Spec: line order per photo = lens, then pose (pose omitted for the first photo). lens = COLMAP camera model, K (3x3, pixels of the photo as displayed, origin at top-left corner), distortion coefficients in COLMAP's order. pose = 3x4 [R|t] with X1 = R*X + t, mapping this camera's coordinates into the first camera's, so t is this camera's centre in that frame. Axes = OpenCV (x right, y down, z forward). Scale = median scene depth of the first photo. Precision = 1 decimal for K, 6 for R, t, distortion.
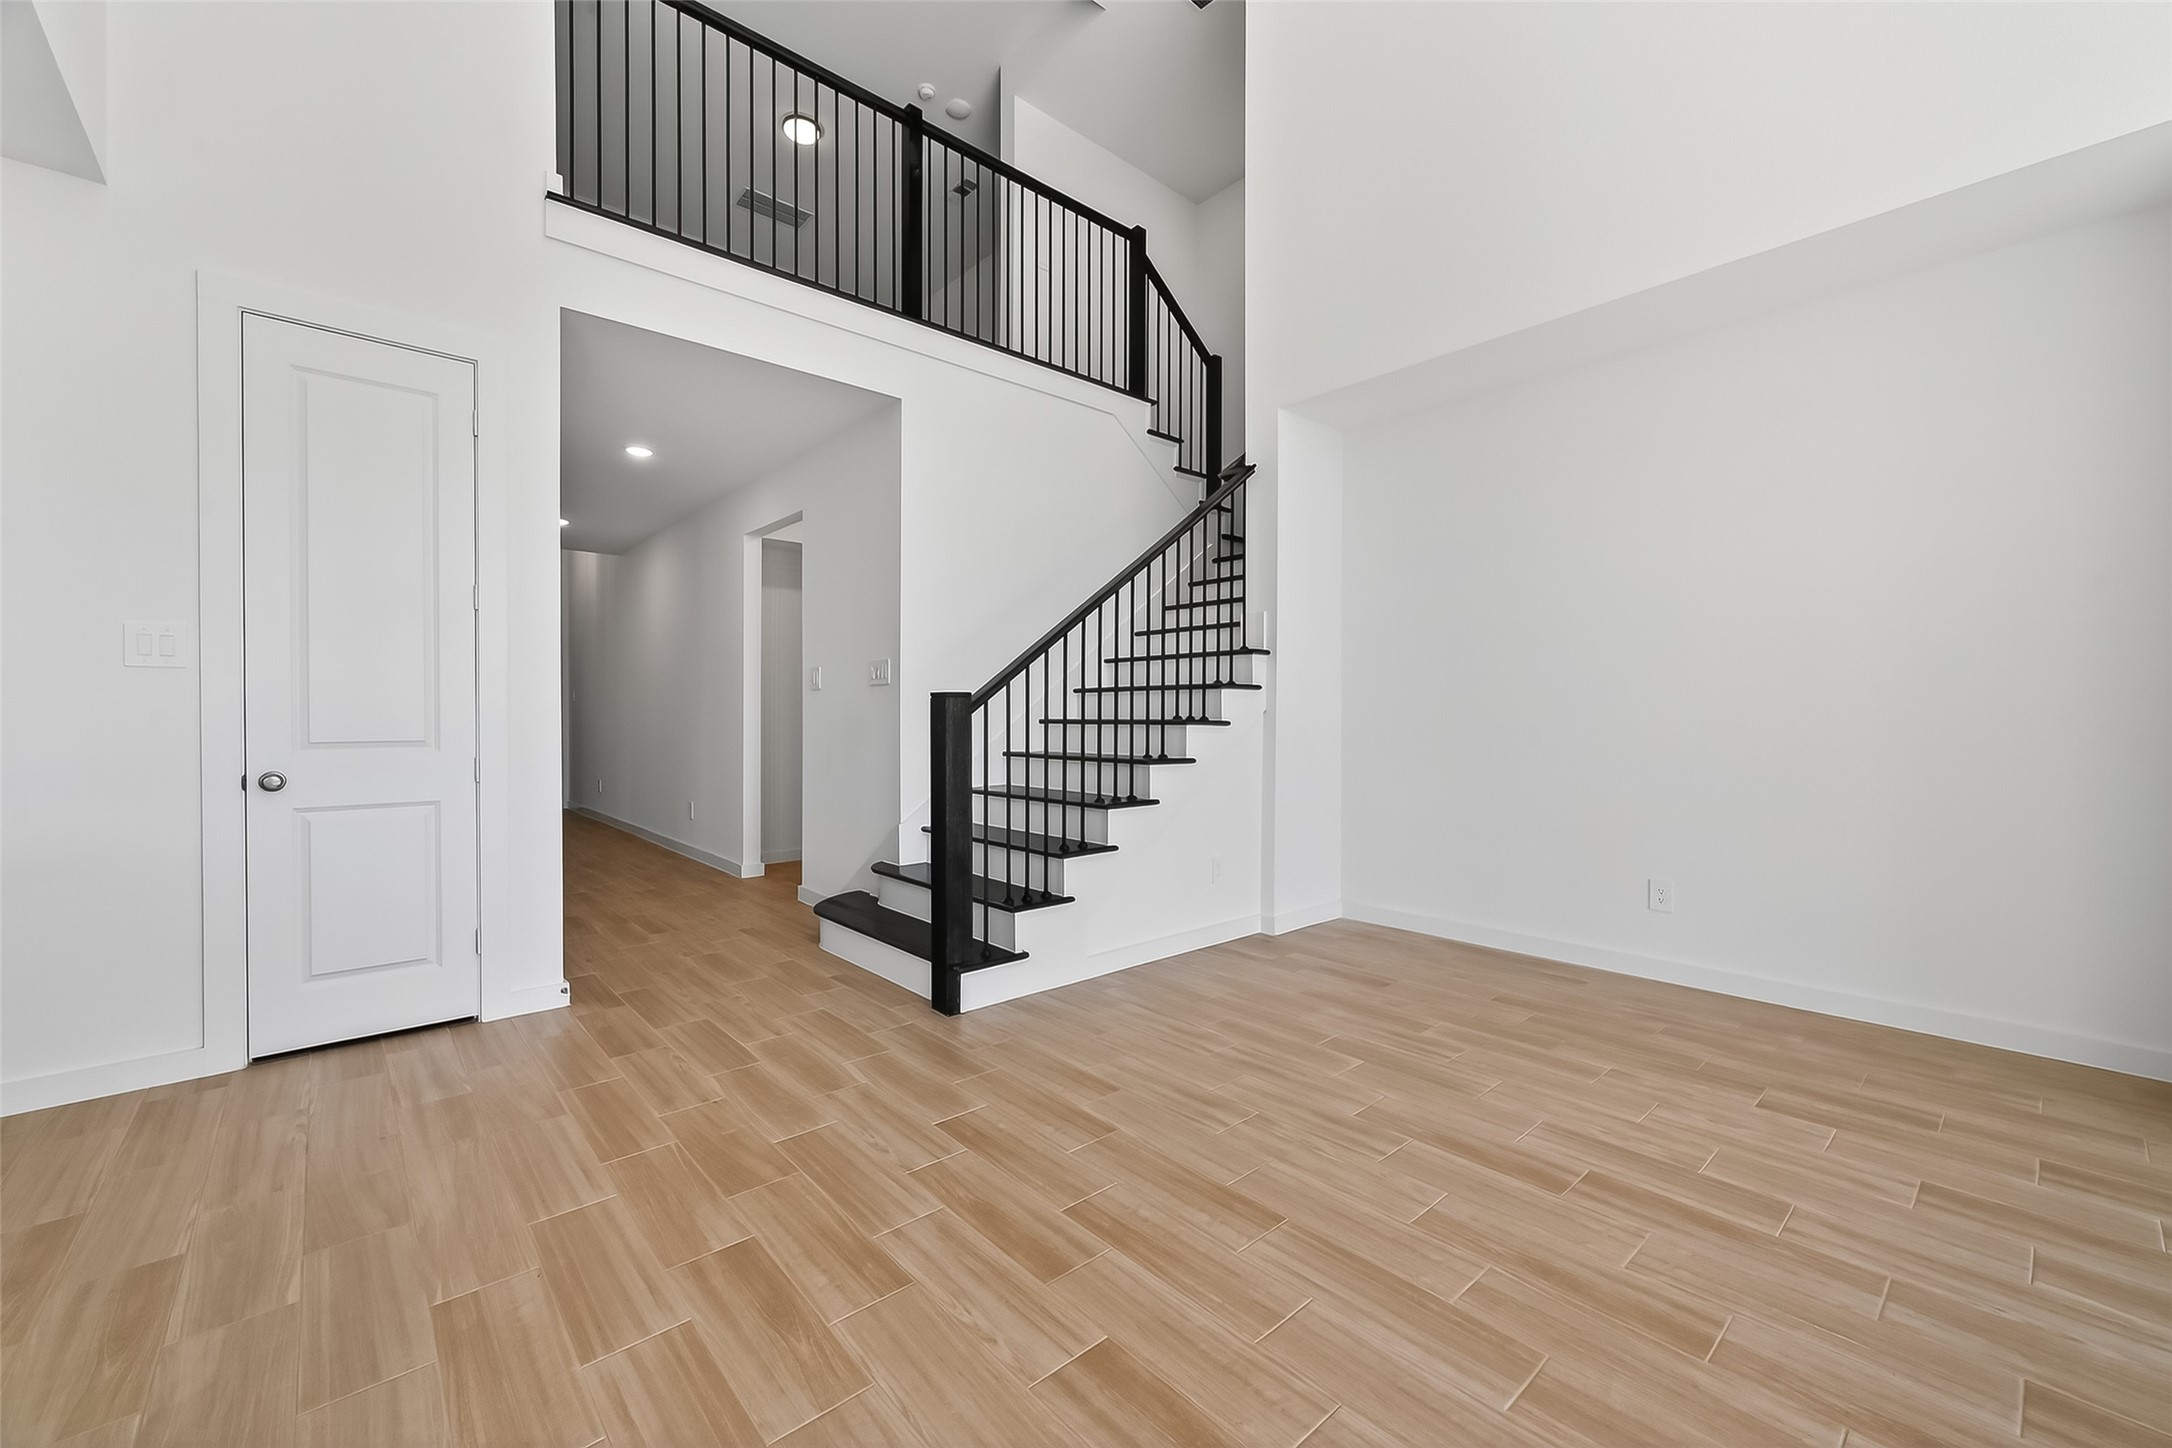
lens RADIAL K [[858.8, 0, 1089.4], [0, 858.8, 725.9], [0, 0, 1]] dist [-0.003040, -0.000127]
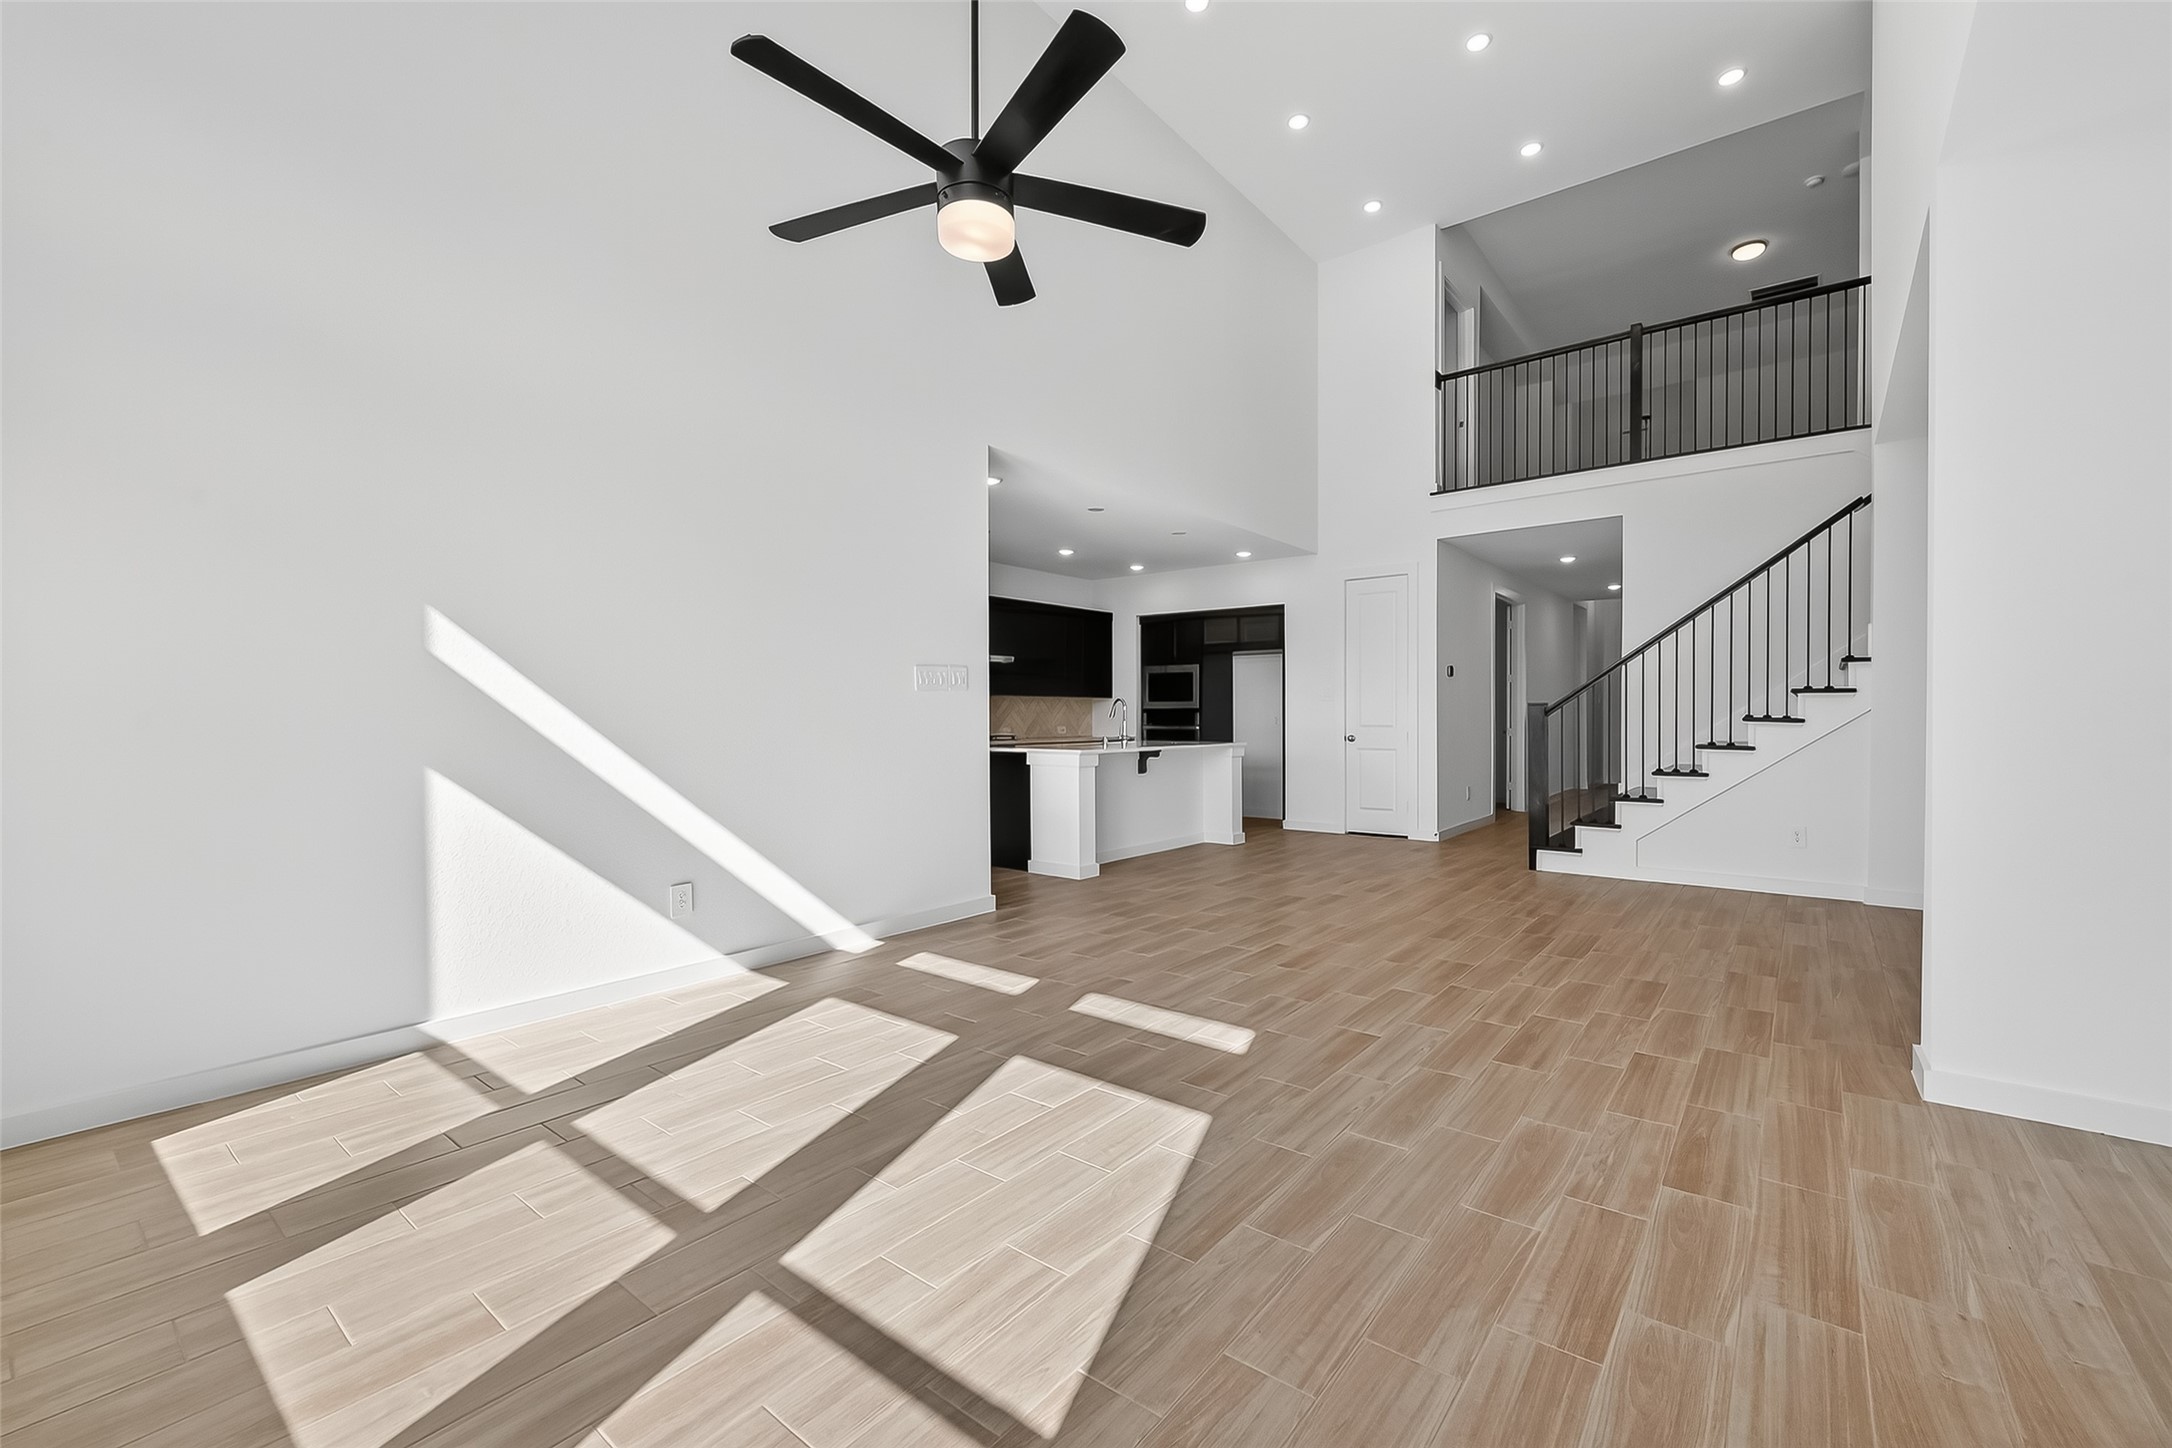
lens RADIAL K [[902.7, 0, 1187.6], [0, 902.7, 725.1], [0, 0, 1]] dist [0.000382, 0.000343]
pose [[0.246772, 0.009365, -0.969028, 1.207301], [-0.009343, 0.999930, 0.007284, 0.002495], [0.969028, 0.007256, 0.246842, -0.192400]]
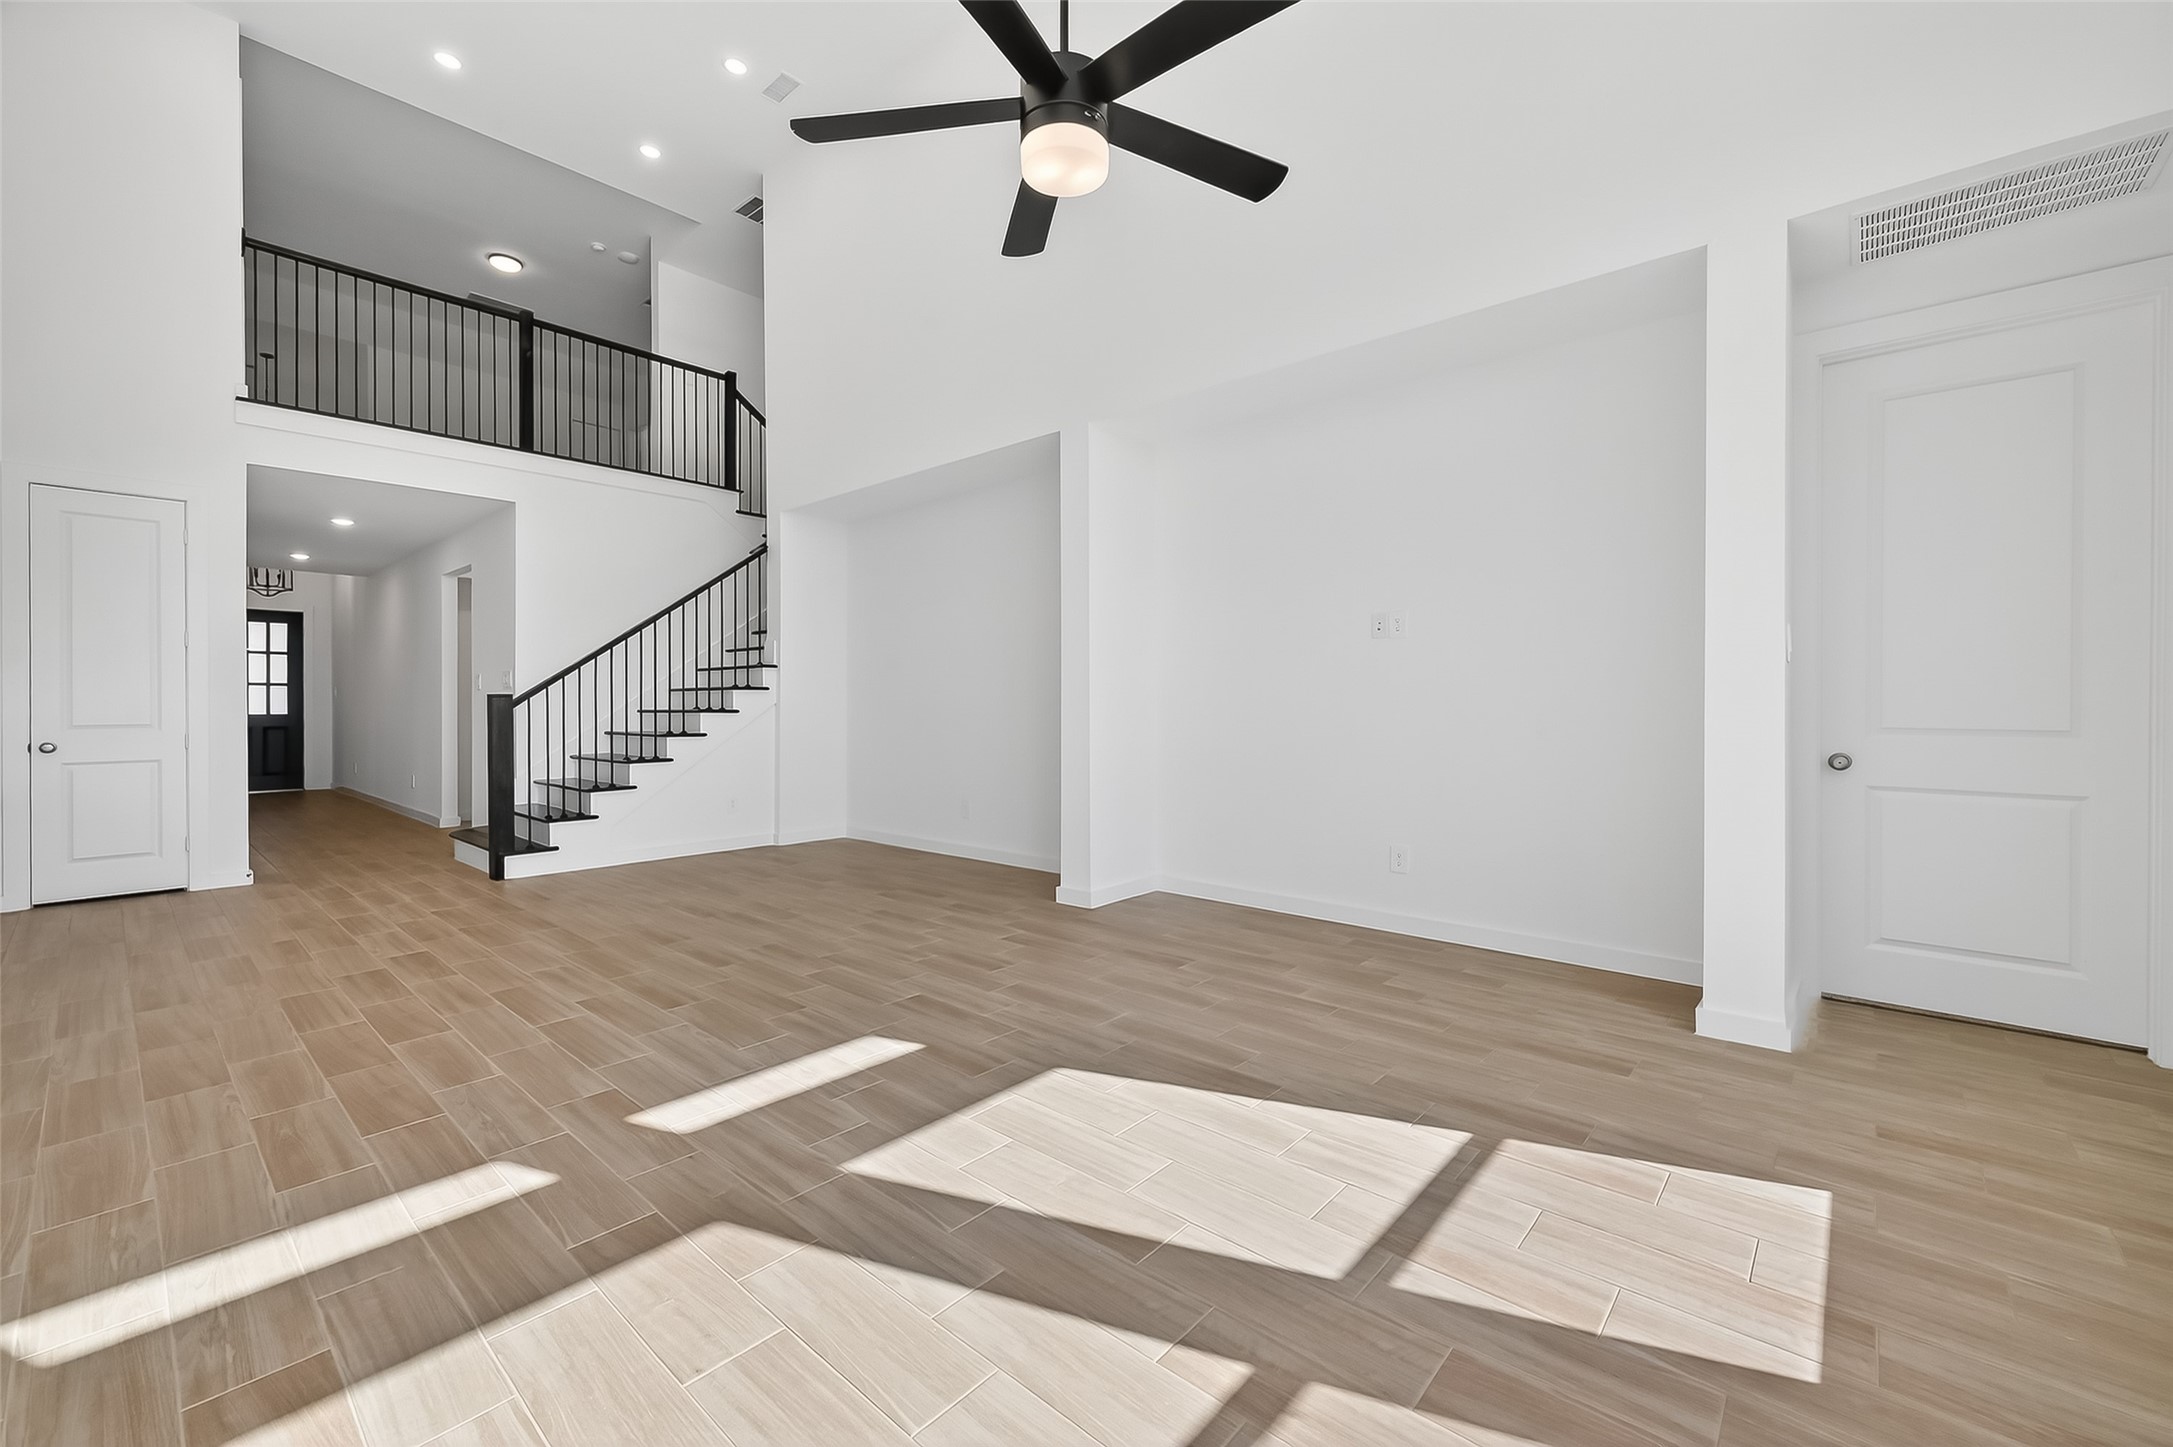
lens RADIAL K [[850.2, 0, 1076.6], [0, 850.2, 708.2], [0, 0, 1]] dist [0.001938, 0.000072]
pose [[0.992126, -0.004823, 0.125152, 0.586046], [0.006040, 0.999938, -0.009341, 0.009150], [-0.125099, 0.010024, 0.992094, -0.636840]]
